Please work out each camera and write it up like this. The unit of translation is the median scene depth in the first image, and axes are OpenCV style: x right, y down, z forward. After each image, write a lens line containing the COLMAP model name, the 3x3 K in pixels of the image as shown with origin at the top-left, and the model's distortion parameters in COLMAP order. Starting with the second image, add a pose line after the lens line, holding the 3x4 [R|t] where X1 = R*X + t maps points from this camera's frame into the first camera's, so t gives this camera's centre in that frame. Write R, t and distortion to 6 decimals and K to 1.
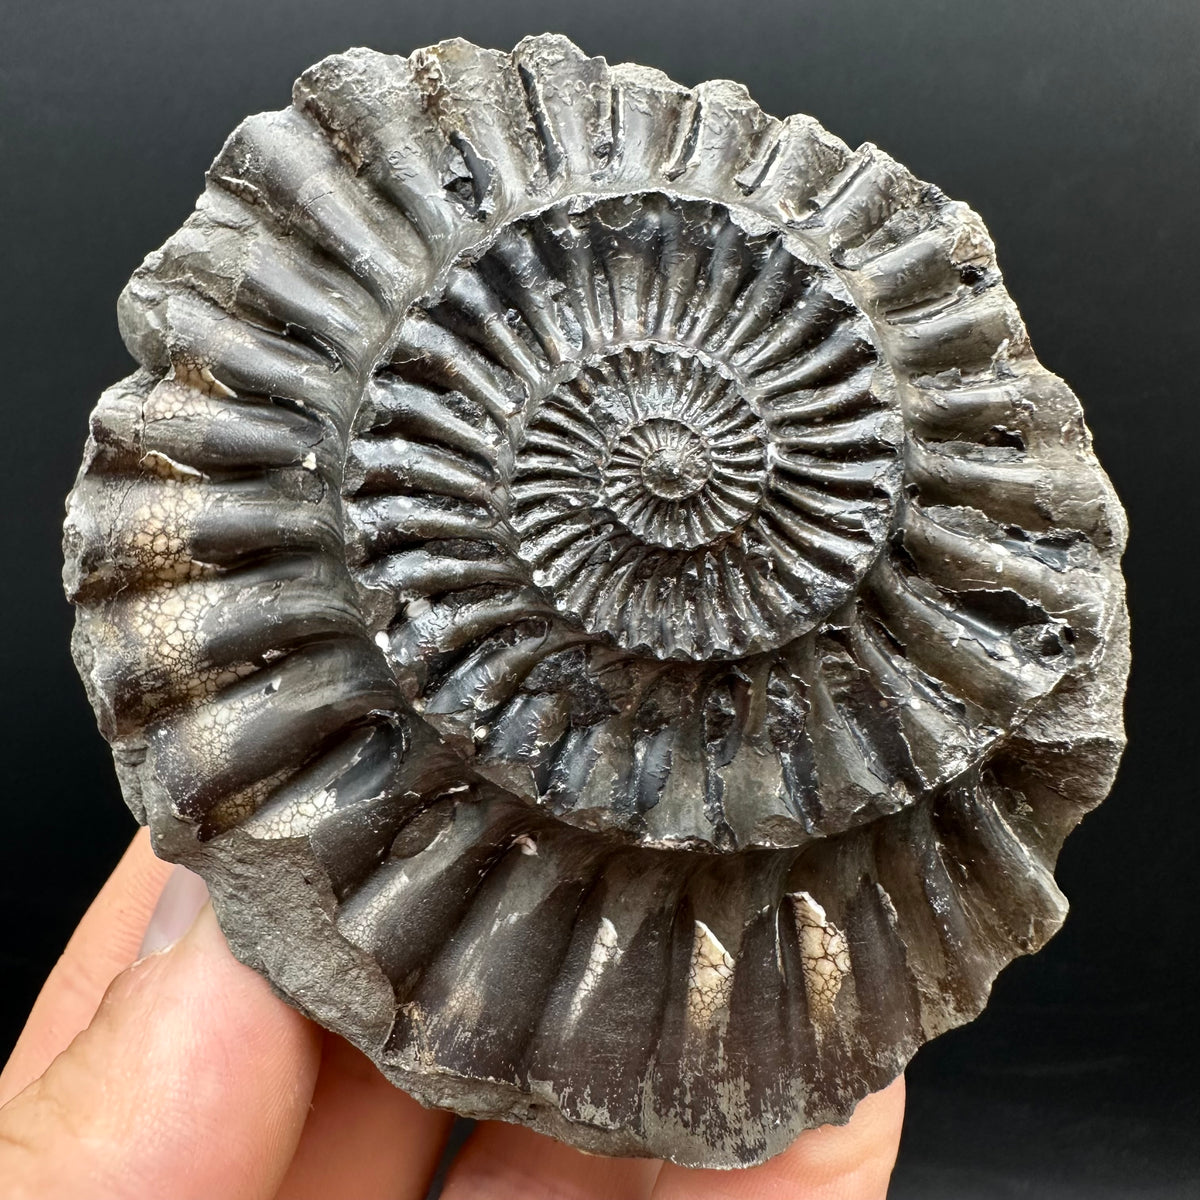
lens RADIAL K [[1145.9, 0, 464.6], [0, 1145.9, 536.6], [0, 0, 1]] dist [-0.022405, -0.006439]
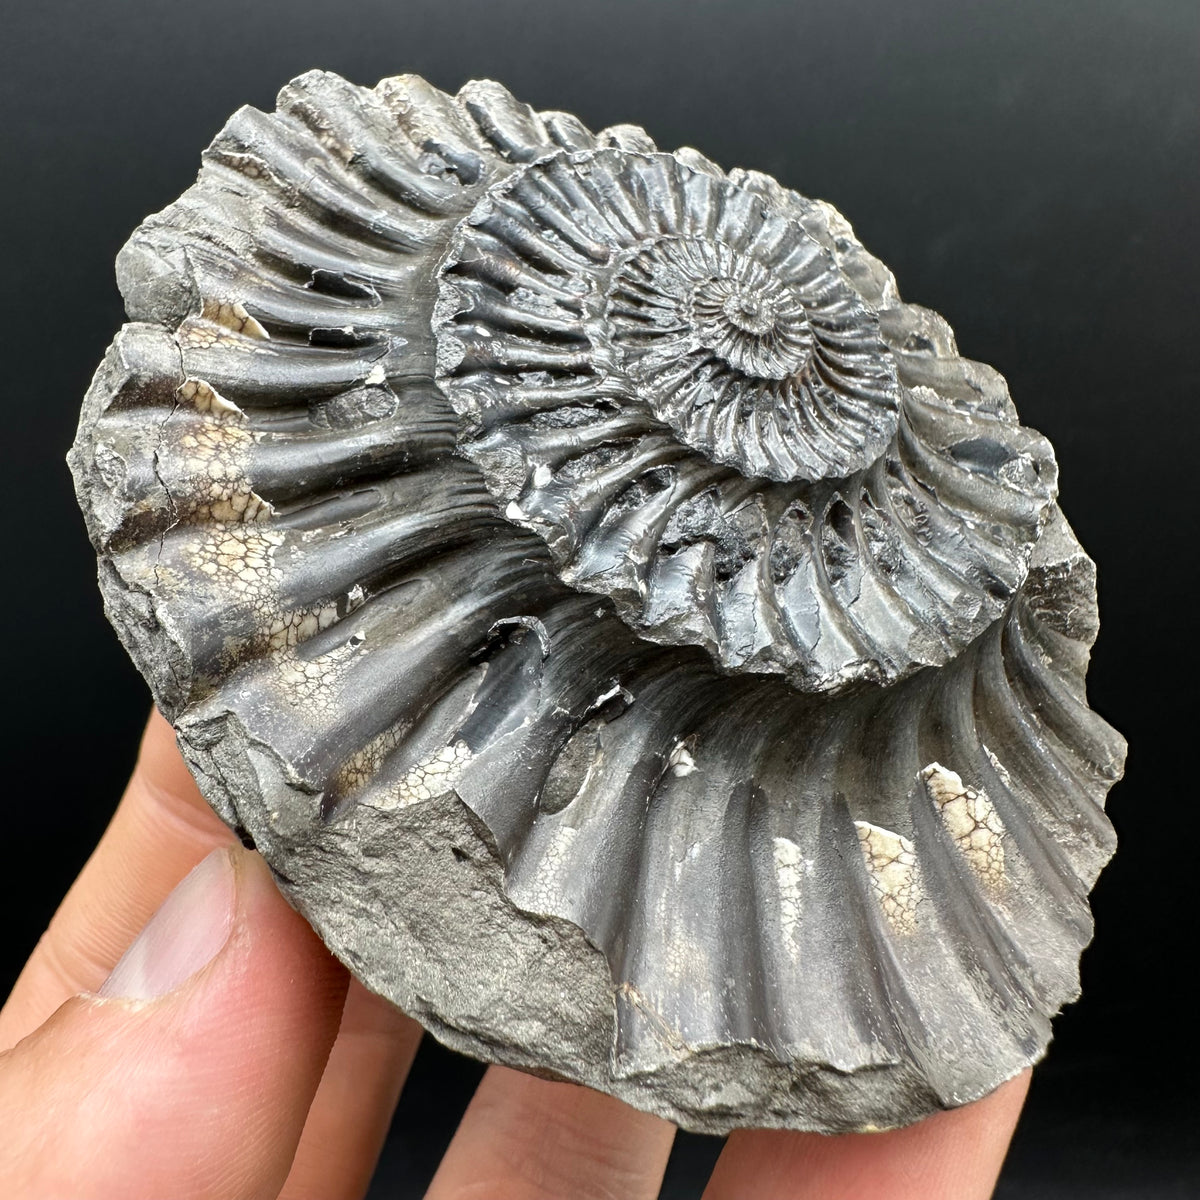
lens RADIAL K [[1145.9, 0, 464.6], [0, 1145.9, 536.6], [0, 0, 1]] dist [-0.022405, -0.006439]
pose [[0.891199, -0.041158, 0.451742, -0.484659], [0.252376, 0.872498, -0.418394, 0.446248], [-0.376924, 0.486881, 0.787956, 0.291524]]
